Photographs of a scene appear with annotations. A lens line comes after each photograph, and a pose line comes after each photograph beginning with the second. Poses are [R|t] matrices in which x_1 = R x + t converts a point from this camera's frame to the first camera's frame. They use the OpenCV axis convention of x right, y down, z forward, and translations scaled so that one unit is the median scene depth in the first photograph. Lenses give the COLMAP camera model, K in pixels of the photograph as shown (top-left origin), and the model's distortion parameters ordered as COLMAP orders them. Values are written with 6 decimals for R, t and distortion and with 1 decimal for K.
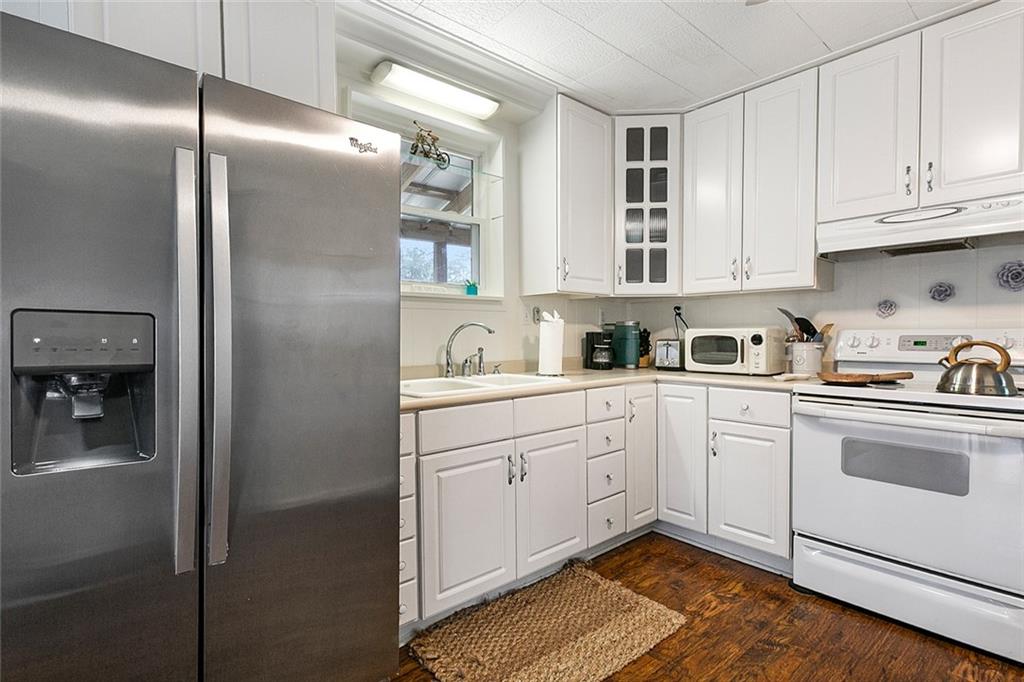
lens RADIAL K [[479.4, 0, 514.2], [0, 479.4, 344.9], [0, 0, 1]] dist [0.002442, -0.001469]
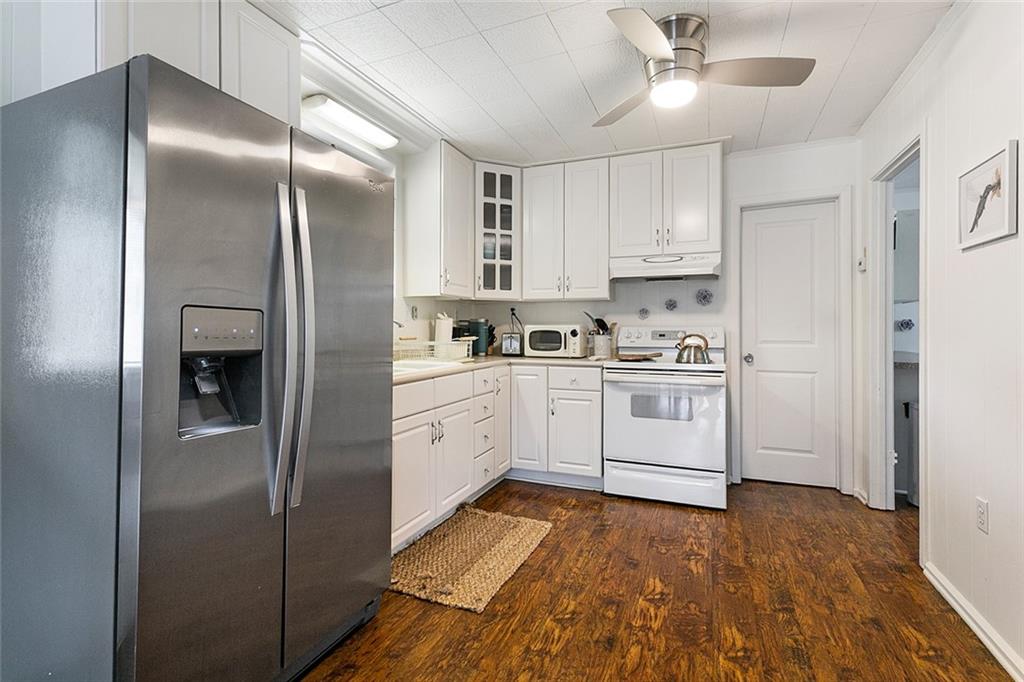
lens RADIAL K [[479.4, 0, 499.0], [0, 479.4, 325.0], [0, 0, 1]] dist [0.002442, -0.001469]
pose [[0.893321, 0.009639, 0.449316, -0.384474], [0.004743, 0.999512, -0.030870, 0.008749], [-0.449394, 0.029708, 0.892840, -0.214061]]
